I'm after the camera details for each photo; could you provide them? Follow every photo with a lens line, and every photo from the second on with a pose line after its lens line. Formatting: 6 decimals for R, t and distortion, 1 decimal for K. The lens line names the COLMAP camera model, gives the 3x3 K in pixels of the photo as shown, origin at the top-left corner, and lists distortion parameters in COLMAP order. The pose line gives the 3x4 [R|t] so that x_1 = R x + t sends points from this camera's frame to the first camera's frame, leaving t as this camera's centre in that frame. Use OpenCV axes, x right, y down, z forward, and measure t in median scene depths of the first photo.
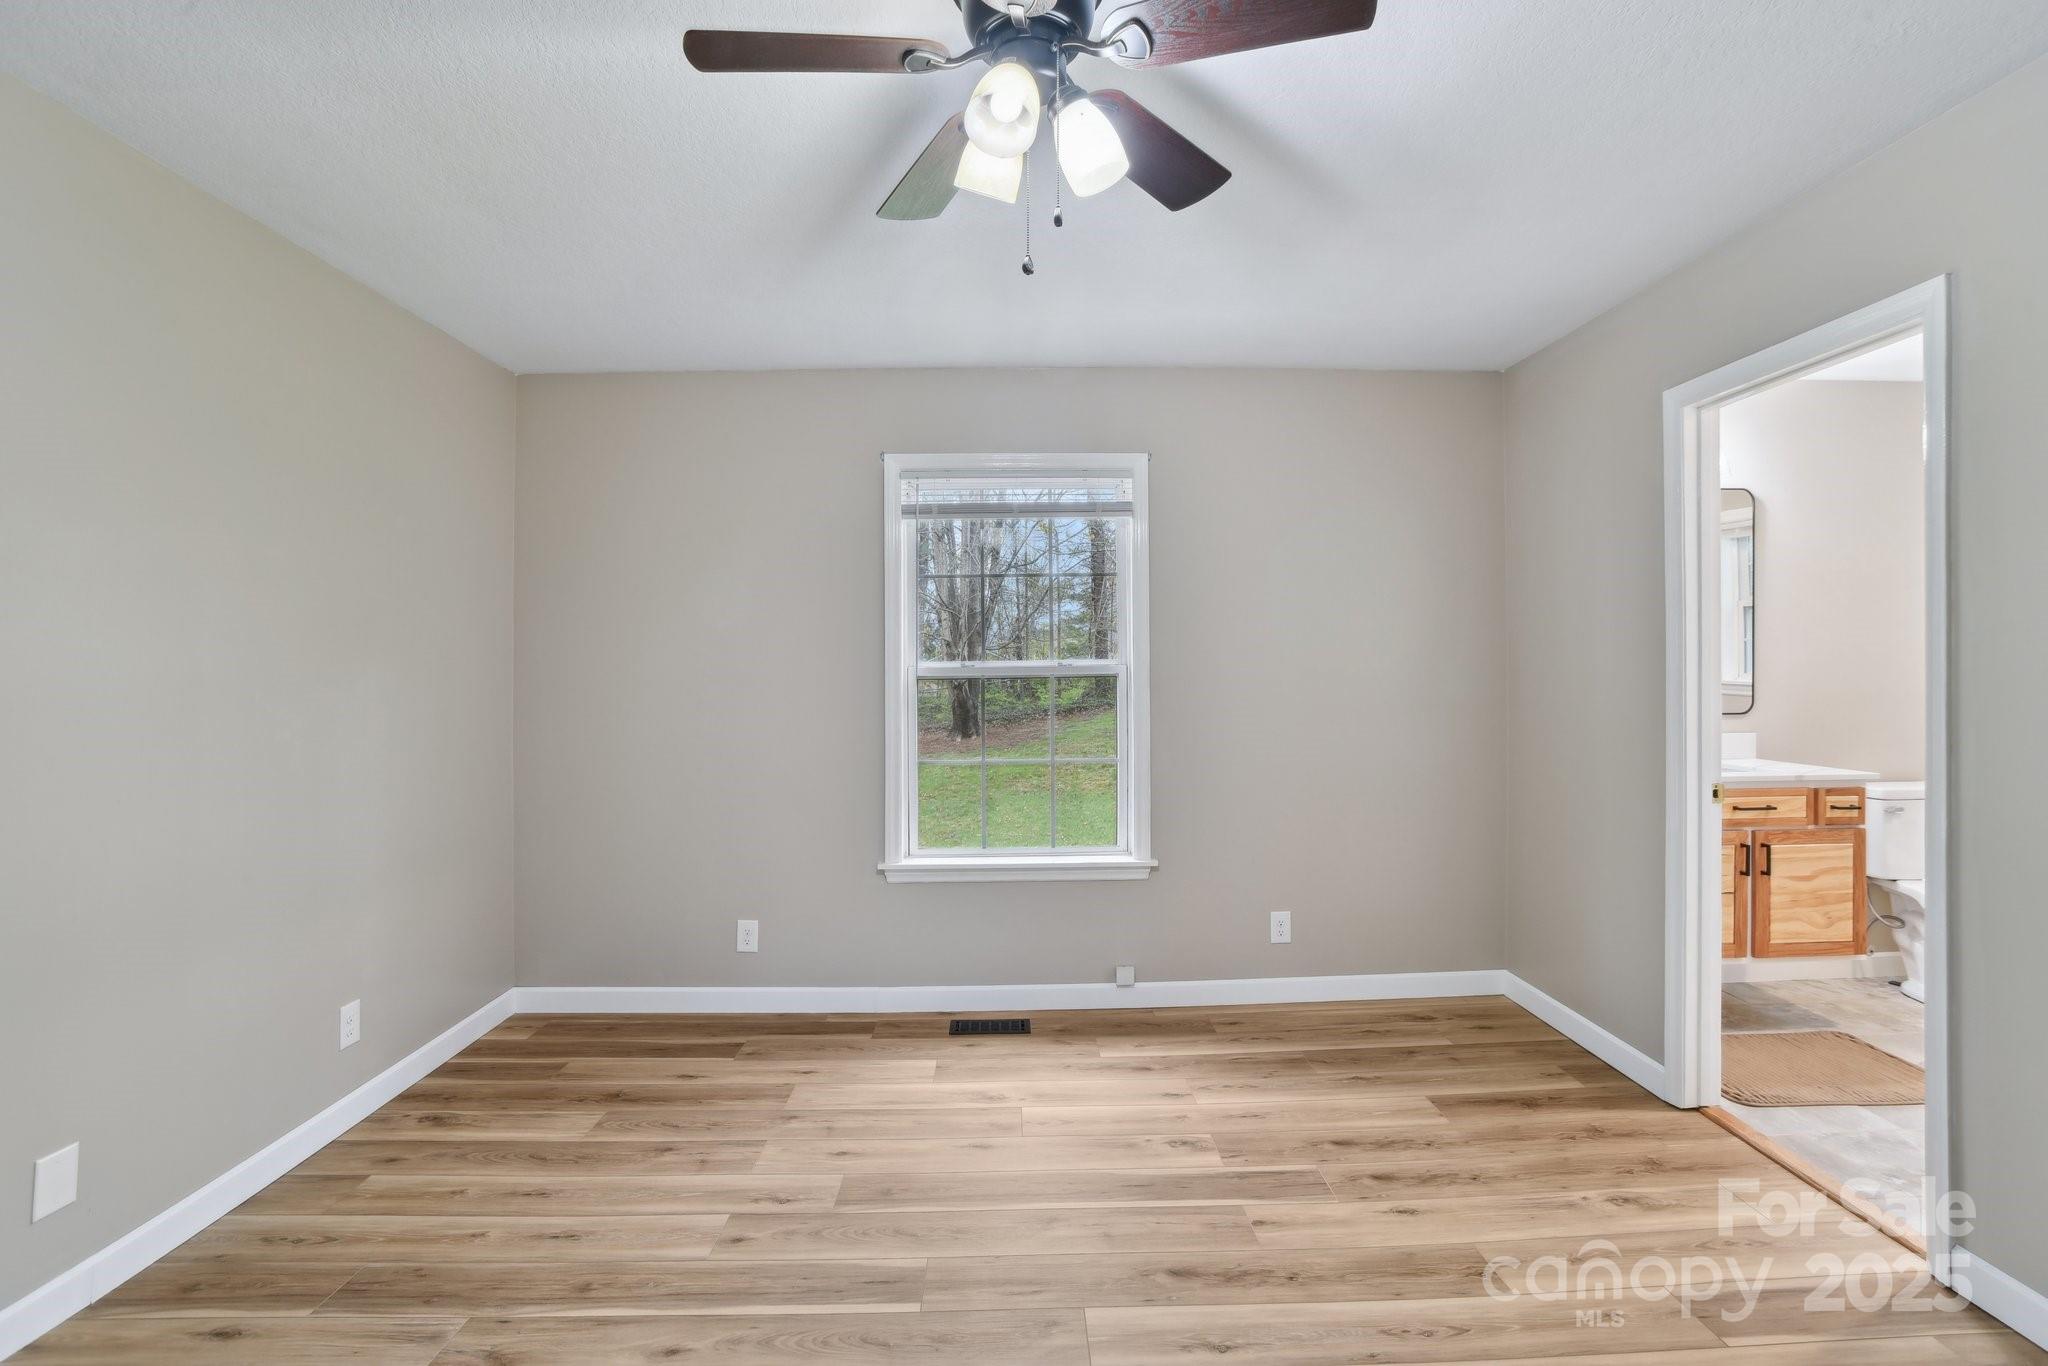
lens RADIAL K [[917.8, 0, 1024.0], [0, 917.8, 683.0], [0, 0, 1]] dist [-0.044152, 0.000092]
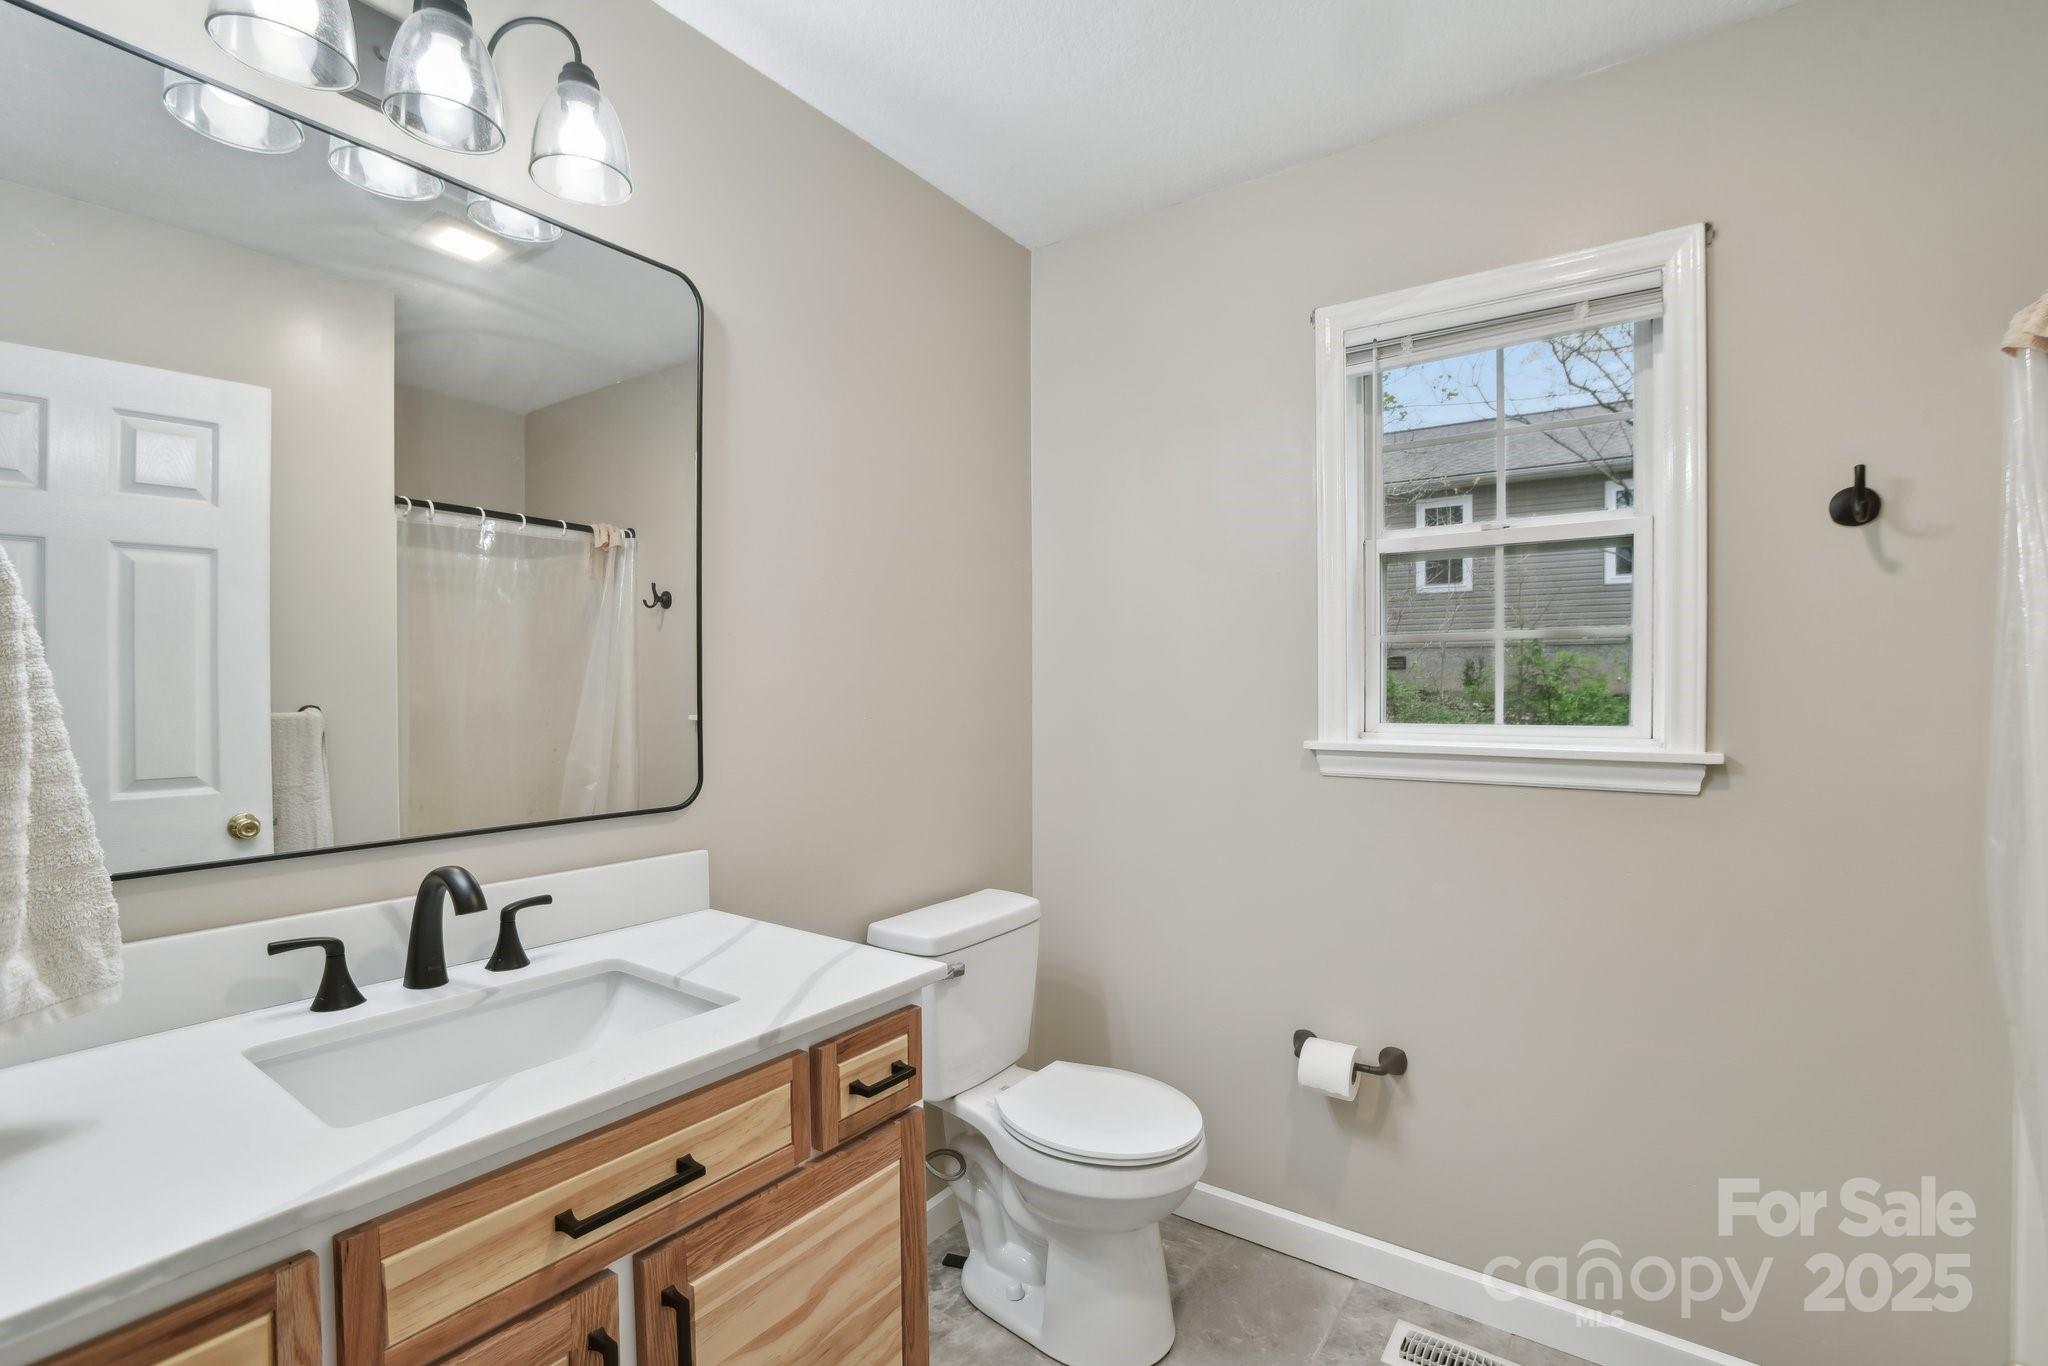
lens RADIAL K [[920.6, 0, 1024.0], [0, 920.6, 683.0], [0, 0, 1]] dist [-0.003900, -0.000161]
pose [[0.597812, 0.005611, 0.801617, 0.654811], [0.009791, 0.999850, -0.014300, -0.017749], [-0.801577, 0.016397, 0.597667, 0.716404]]
